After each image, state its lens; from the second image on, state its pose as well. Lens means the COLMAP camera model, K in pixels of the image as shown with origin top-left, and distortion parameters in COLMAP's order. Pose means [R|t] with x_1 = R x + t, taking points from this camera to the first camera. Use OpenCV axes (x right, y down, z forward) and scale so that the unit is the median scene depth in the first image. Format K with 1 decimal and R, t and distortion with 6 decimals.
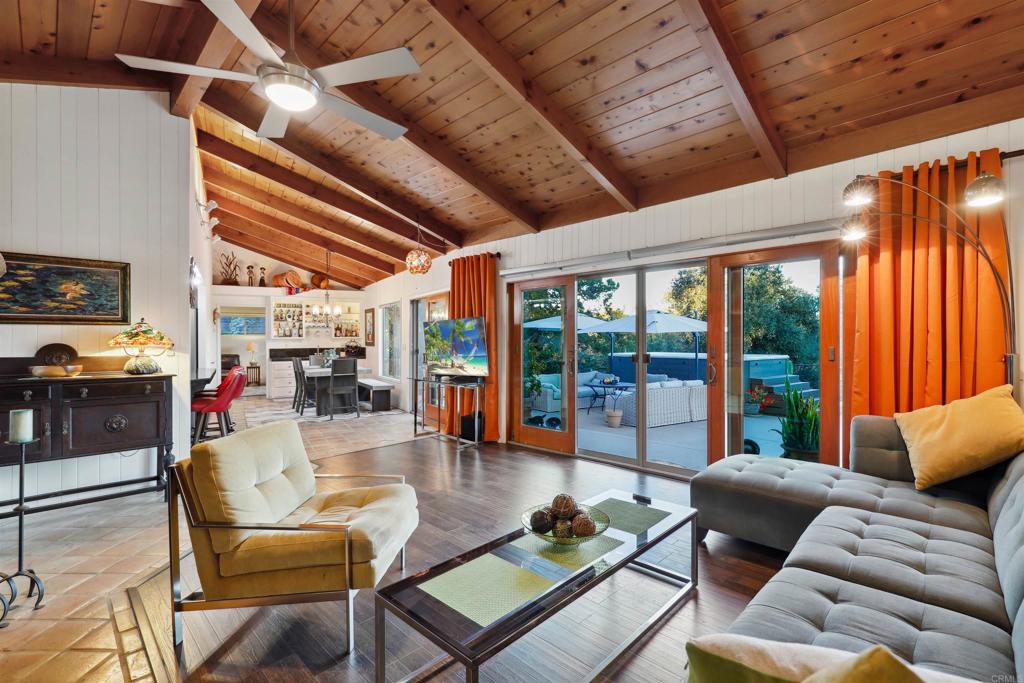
lens RADIAL K [[457.6, 0, 521.6], [0, 457.6, 339.8], [0, 0, 1]] dist [-0.002281, -0.000079]
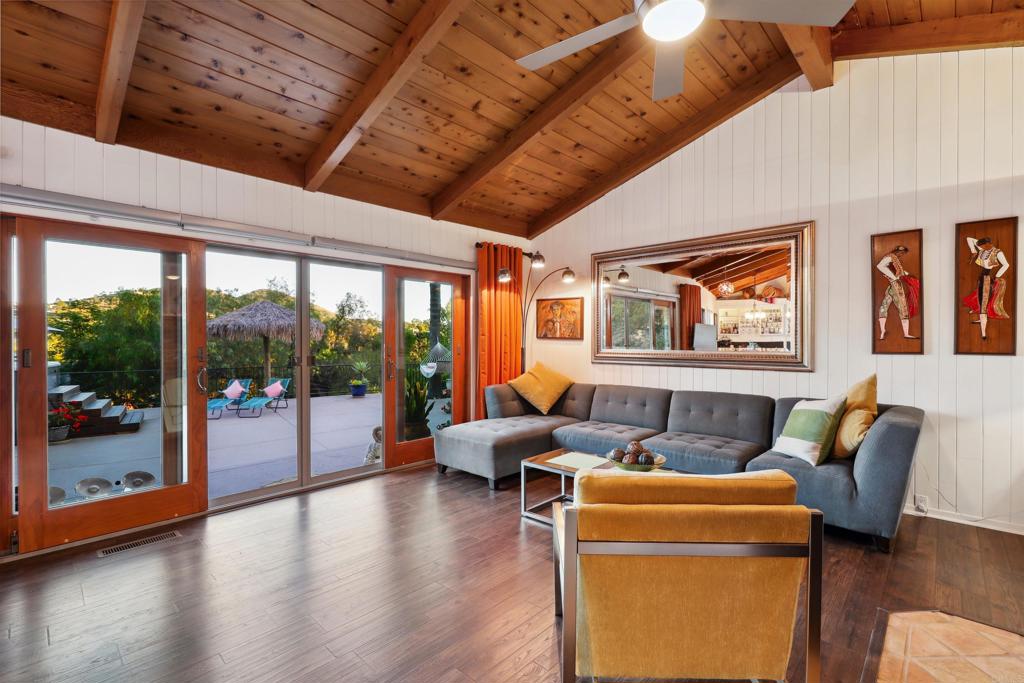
lens RADIAL K [[457.6, 0, 512.8], [0, 457.6, 341.8], [0, 0, 1]] dist [-0.002281, -0.000079]
pose [[-0.026029, -0.001535, 0.999660, -0.272806], [-0.001712, 0.999997, 0.001491, 0.000859], [-0.999660, -0.001673, -0.026031, 0.280053]]
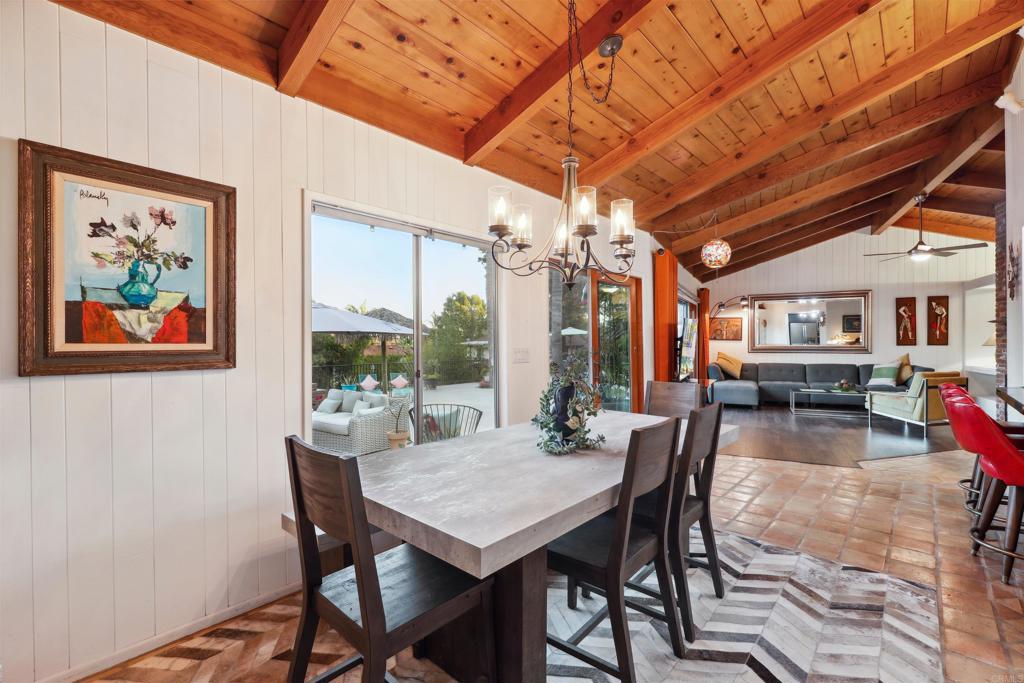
lens RADIAL K [[457.6, 0, 516.9], [0, 457.6, 340.8], [0, 0, 1]] dist [-0.002281, -0.000079]
pose [[-0.281082, 0.002991, 0.959679, -0.561049], [0.001955, 0.999995, -0.002544, 0.001927], [-0.959682, 0.001161, -0.281087, 0.930608]]
